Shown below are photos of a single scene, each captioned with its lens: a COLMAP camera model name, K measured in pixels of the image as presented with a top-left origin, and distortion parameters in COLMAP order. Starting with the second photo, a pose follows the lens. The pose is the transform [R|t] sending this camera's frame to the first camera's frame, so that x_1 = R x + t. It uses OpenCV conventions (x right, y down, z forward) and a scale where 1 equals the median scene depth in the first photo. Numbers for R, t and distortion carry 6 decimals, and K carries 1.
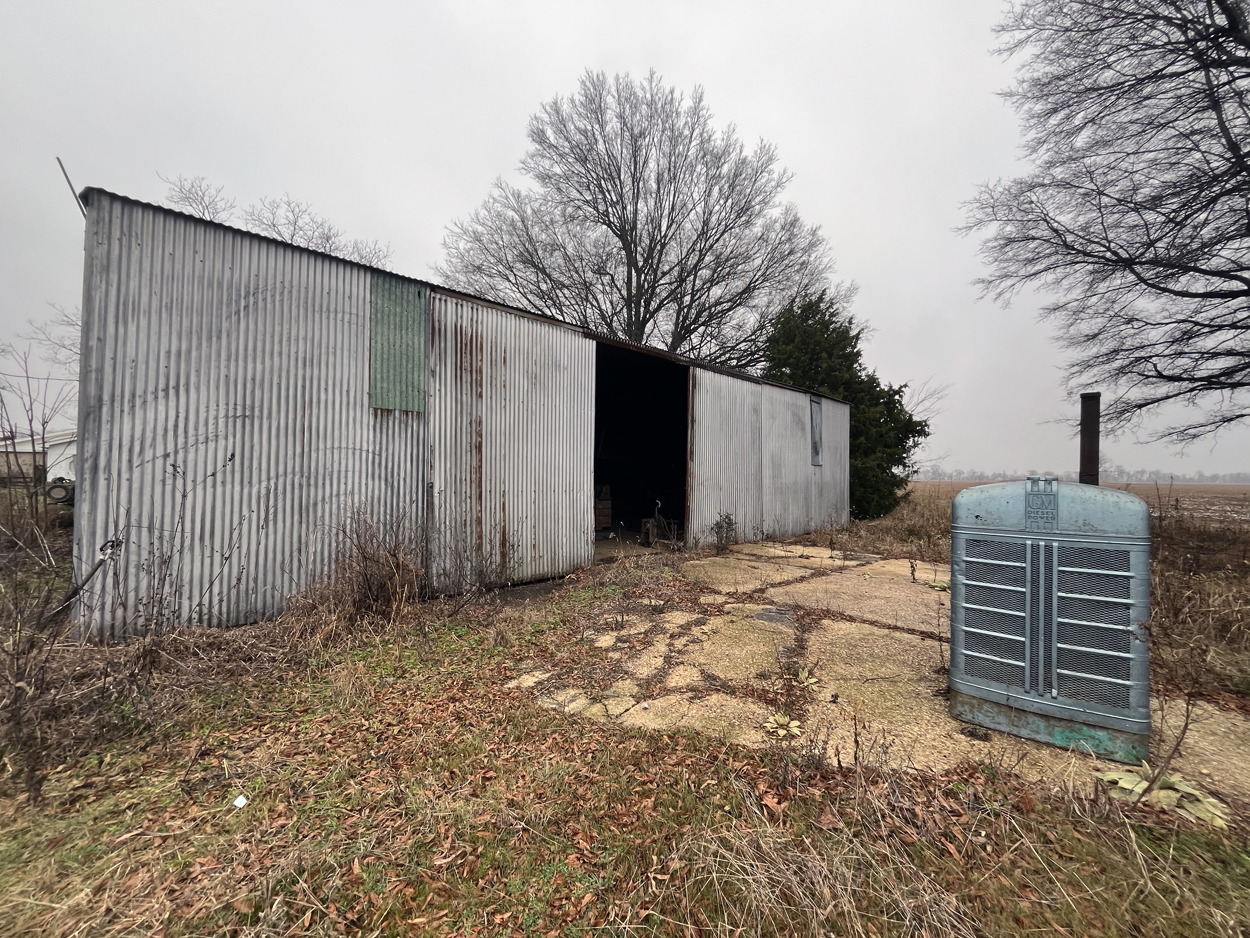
lens RADIAL K [[499.7, 0, 629.8], [0, 499.7, 464.0], [0, 0, 1]] dist [-0.003213, -0.000421]
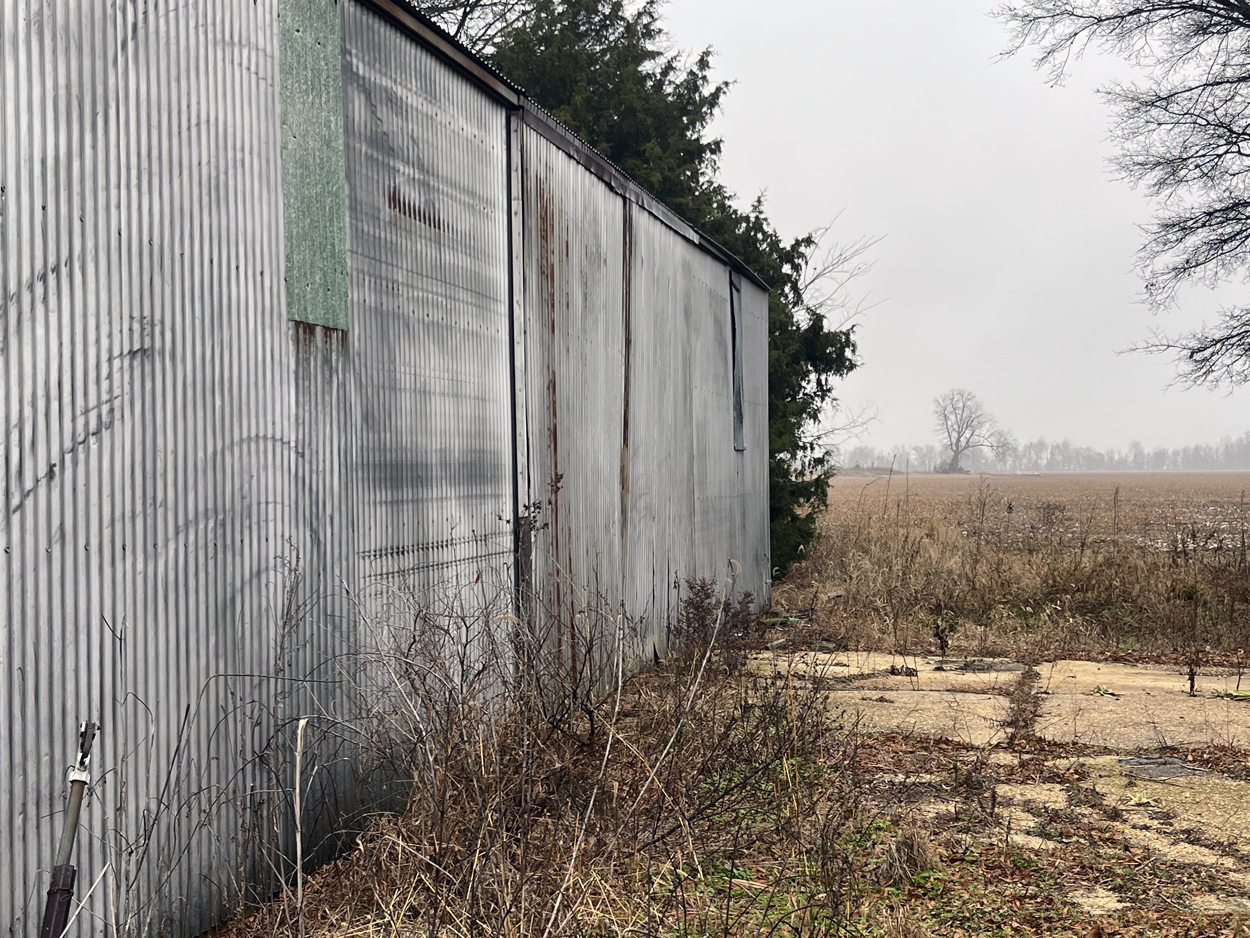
lens RADIAL K [[1661.1, 0, 632.9], [0, 1661.1, 468.8], [0, 0, 1]] dist [0.059208, 0.000000]
pose [[0.846537, -0.015170, 0.532114, -1.035919], [0.002750, 0.999705, 0.024126, -0.040135], [-0.532324, -0.018960, 0.846329, -0.139380]]
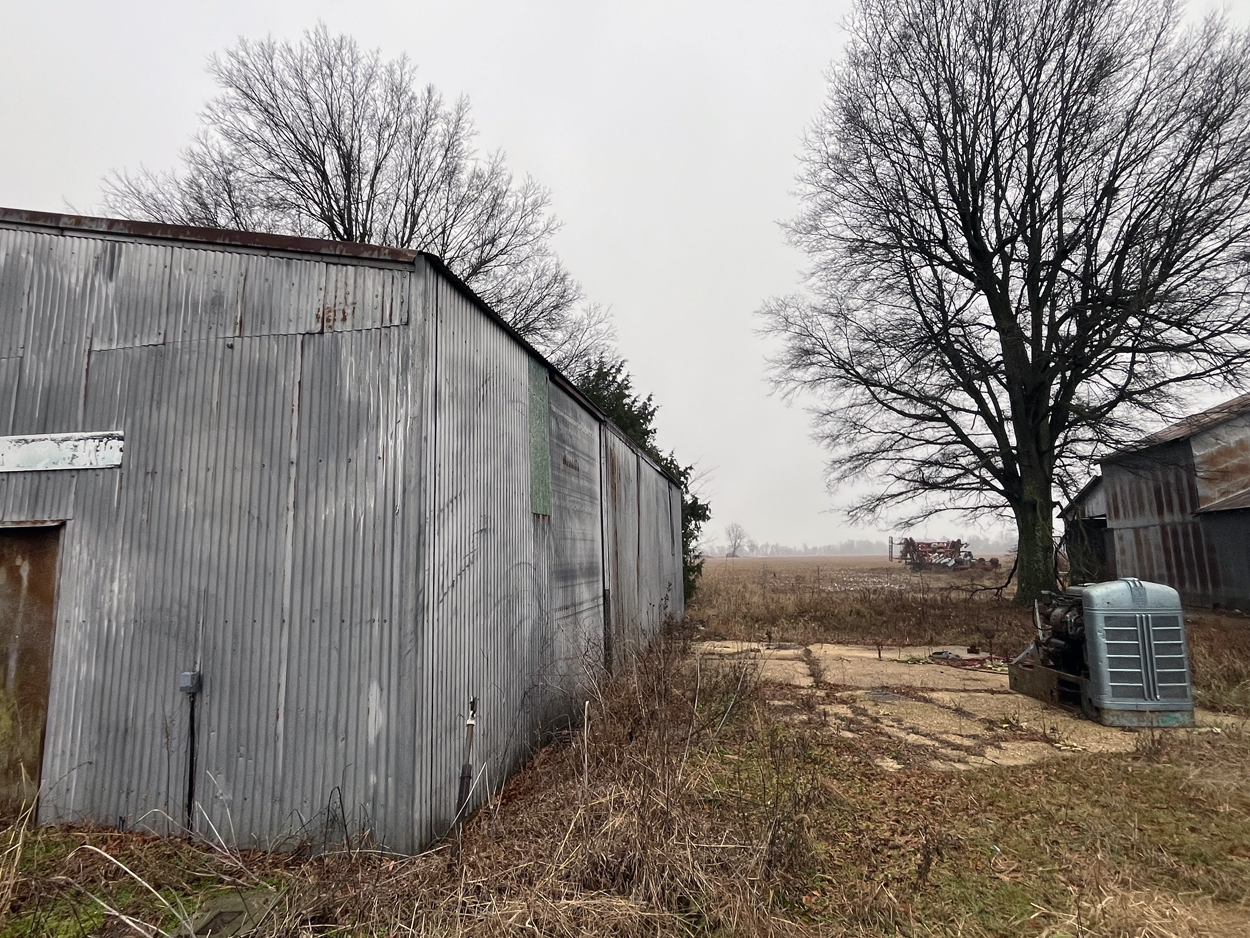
lens RADIAL K [[667.7, 0, 609.4], [0, 667.7, 468.9], [0, 0, 1]] dist [-0.001601, -0.003027]
pose [[0.841985, 0.047814, 0.537378, -1.120943], [0.011247, 0.994293, -0.106090, -0.072697], [-0.539383, 0.095370, 0.836642, -0.025567]]
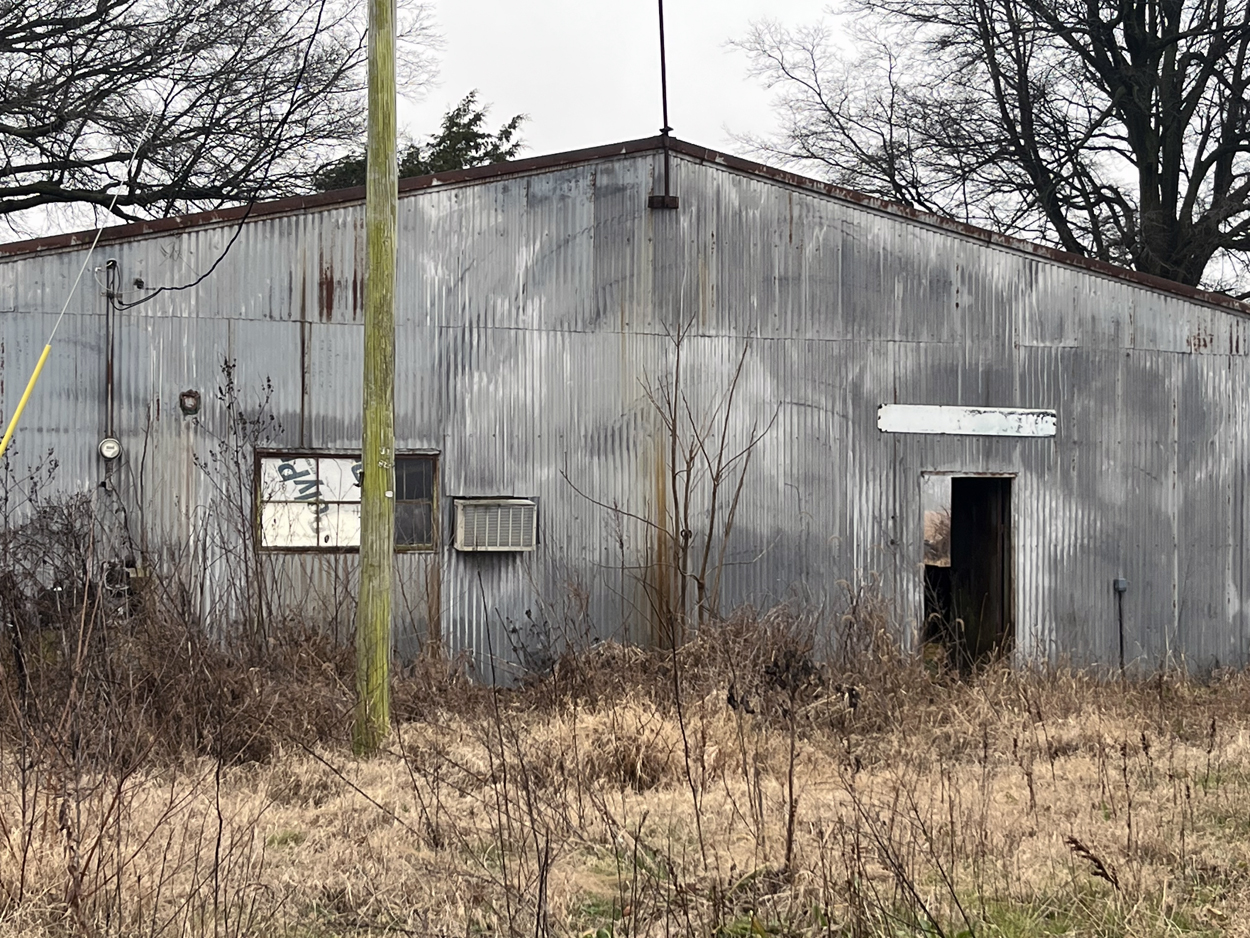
lens RADIAL K [[2158.4, 0, 627.4], [0, 2158.4, 475.3], [0, 0, 1]] dist [0.035442, 0.000000]
pose [[0.458022, 0.005802, 0.888922, -5.202049], [-0.021774, 0.999752, 0.004694, -0.108177], [-0.888674, -0.021505, 0.458035, -0.057575]]
